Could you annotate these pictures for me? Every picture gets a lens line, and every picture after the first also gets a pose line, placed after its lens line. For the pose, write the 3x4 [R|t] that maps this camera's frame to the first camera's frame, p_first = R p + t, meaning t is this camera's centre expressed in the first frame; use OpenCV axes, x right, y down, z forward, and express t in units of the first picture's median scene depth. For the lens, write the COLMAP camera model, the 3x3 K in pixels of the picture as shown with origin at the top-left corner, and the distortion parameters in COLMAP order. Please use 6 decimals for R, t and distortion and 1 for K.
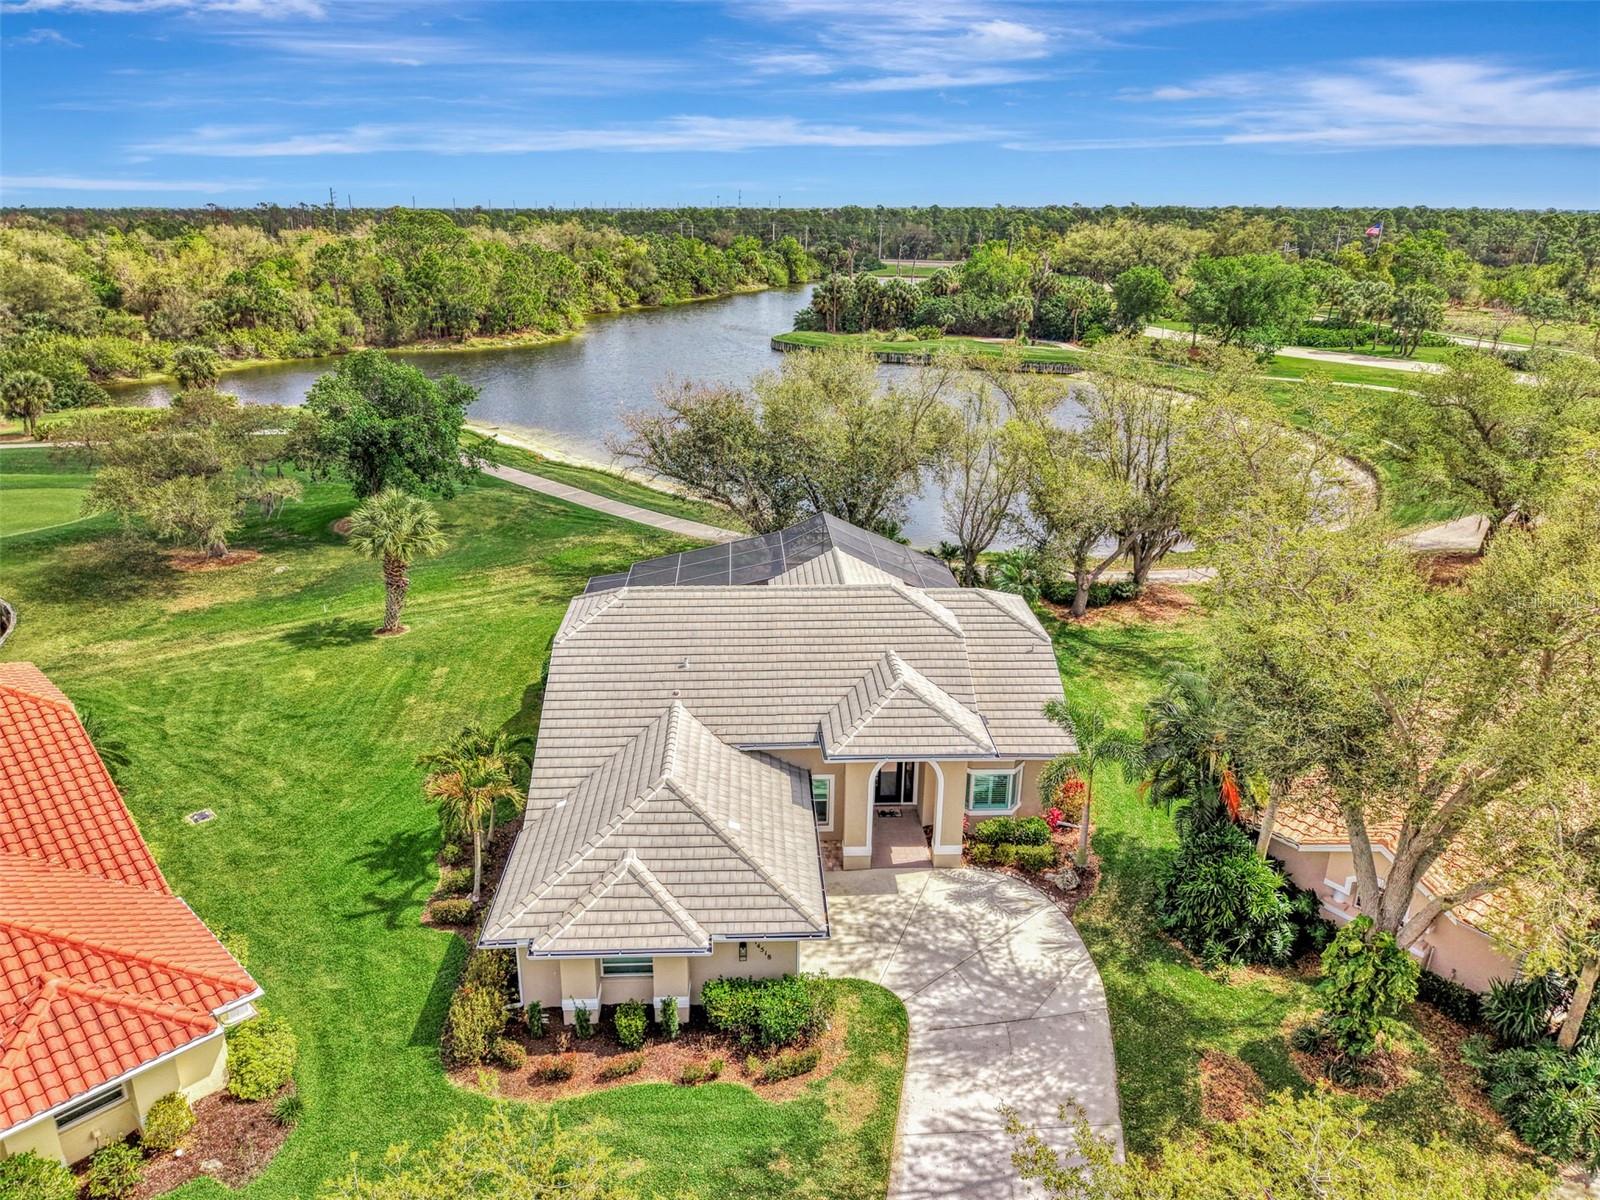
lens RADIAL K [[1109.6, 0, 789.9], [0, 1109.6, 576.2], [0, 0, 1]] dist [0.023487, -0.031469]
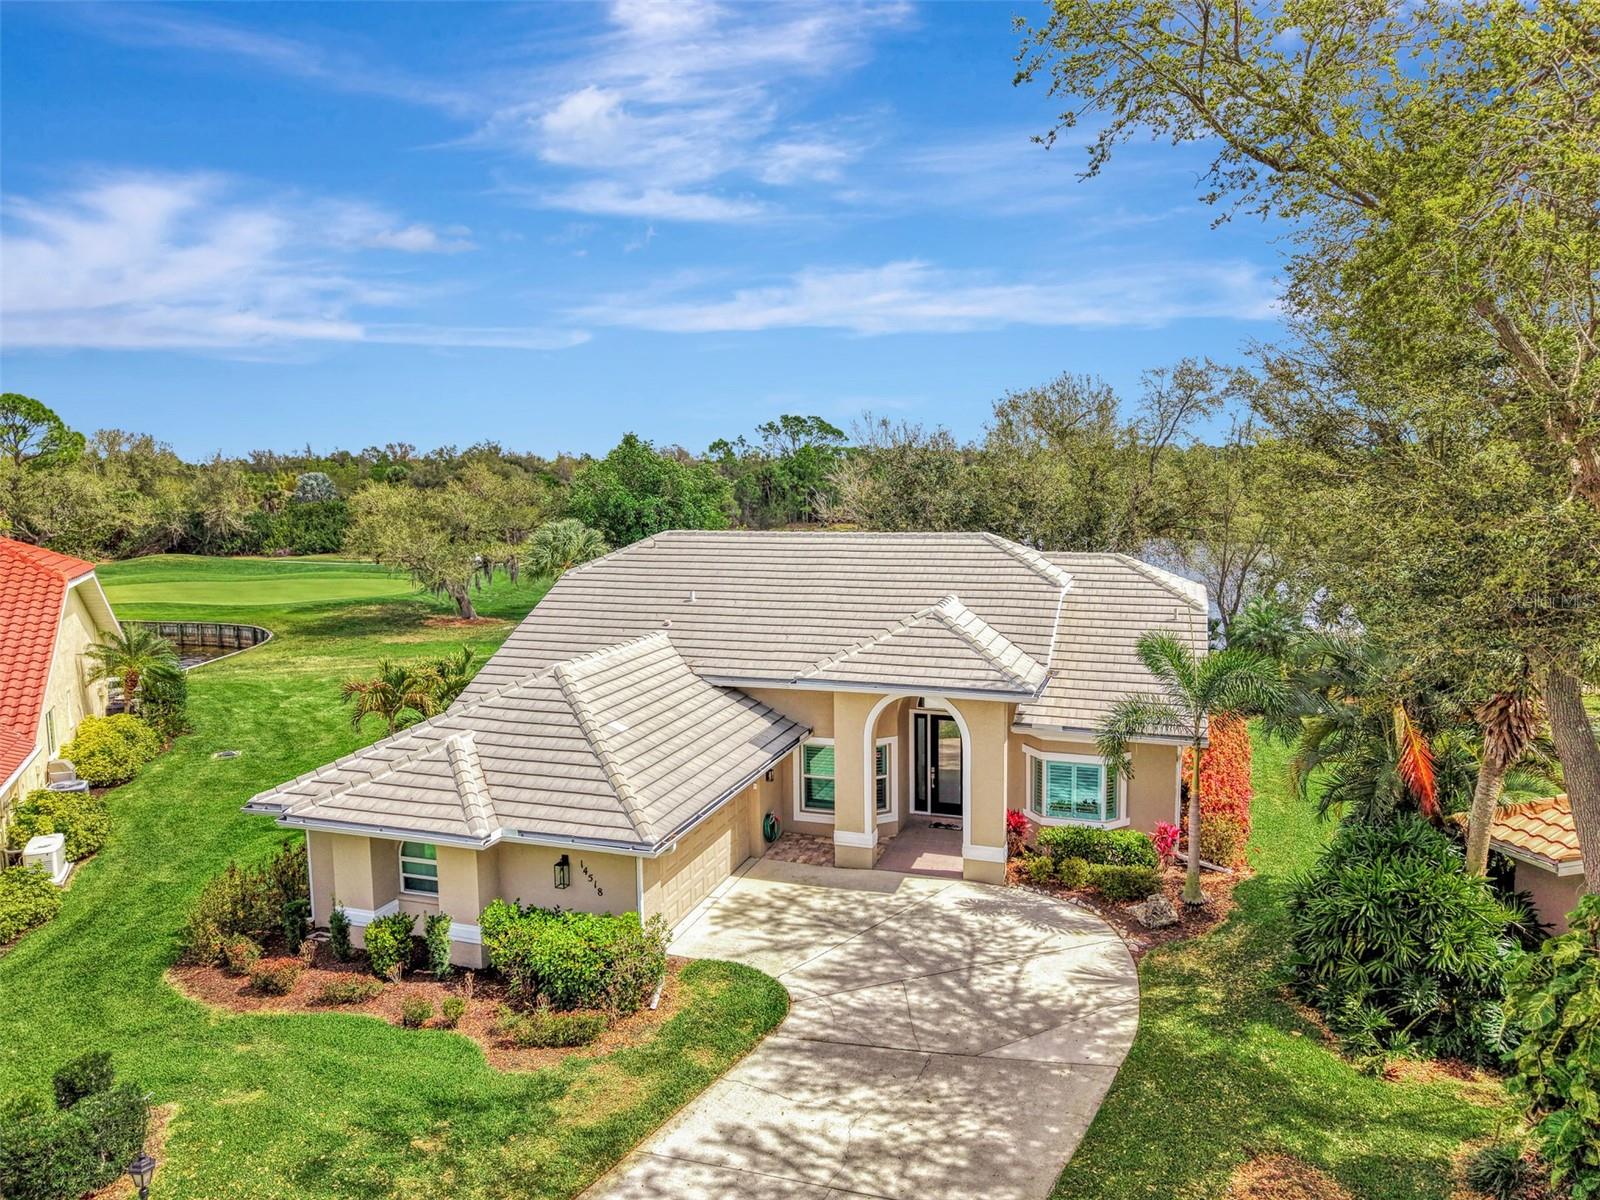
lens RADIAL K [[1109.6, 0, 792.9], [0, 1109.6, 590.1], [0, 0, 1]] dist [0.023487, -0.031469]
pose [[0.930423, 0.021987, -0.365826, 0.273790], [-0.097913, 0.976828, -0.190316, 0.225912], [0.353165, 0.212893, 0.911016, 0.305450]]
